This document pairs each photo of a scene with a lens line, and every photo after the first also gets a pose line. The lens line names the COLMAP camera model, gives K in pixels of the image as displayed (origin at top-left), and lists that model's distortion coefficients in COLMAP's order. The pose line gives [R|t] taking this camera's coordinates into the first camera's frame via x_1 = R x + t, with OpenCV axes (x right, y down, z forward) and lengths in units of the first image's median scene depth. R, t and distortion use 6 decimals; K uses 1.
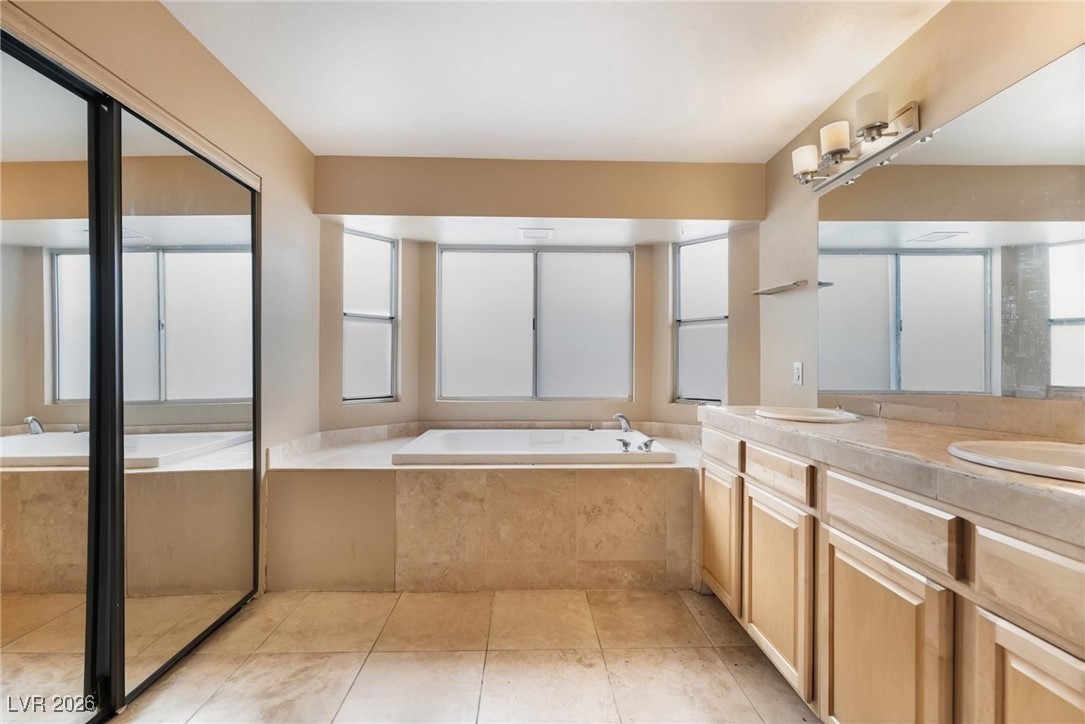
lens RADIAL K [[443.1, 0, 538.0], [0, 443.1, 367.0], [0, 0, 1]] dist [-0.004538, -0.000466]
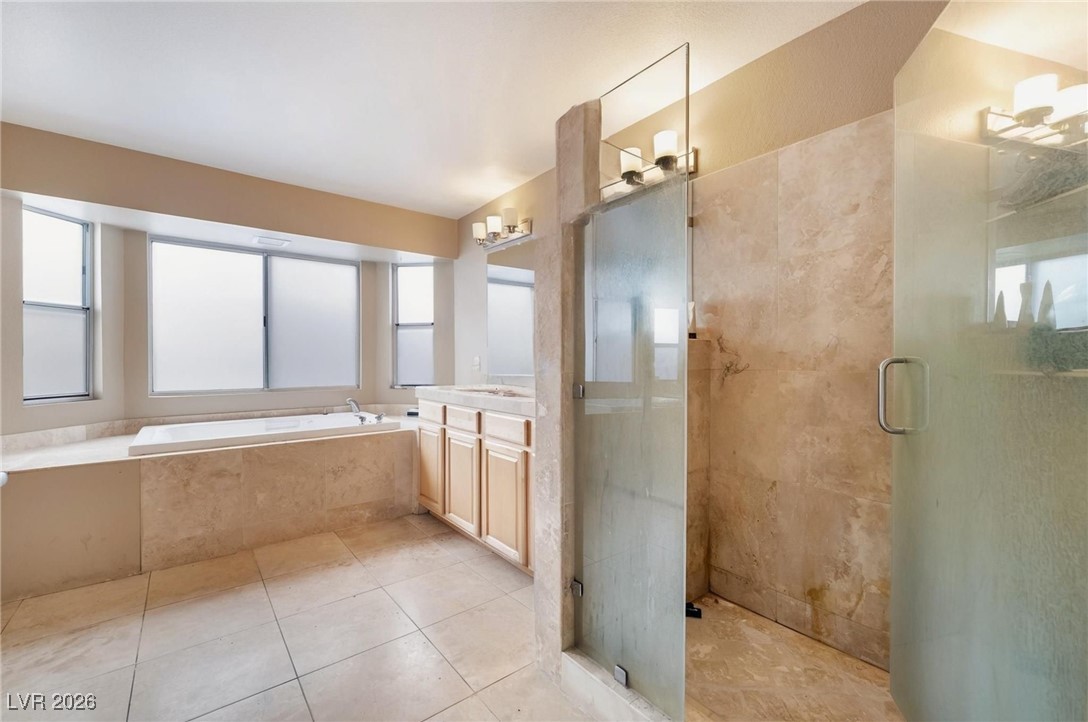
lens RADIAL K [[444.3, 0, 542.4], [0, 444.3, 361.7], [0, 0, 1]] dist [-0.004538, -0.000466]
pose [[0.792017, -0.006732, 0.610462, -0.200716], [0.005181, 0.999977, 0.004305, 0.000601], [-0.610477, -0.000247, 0.792034, -0.414968]]
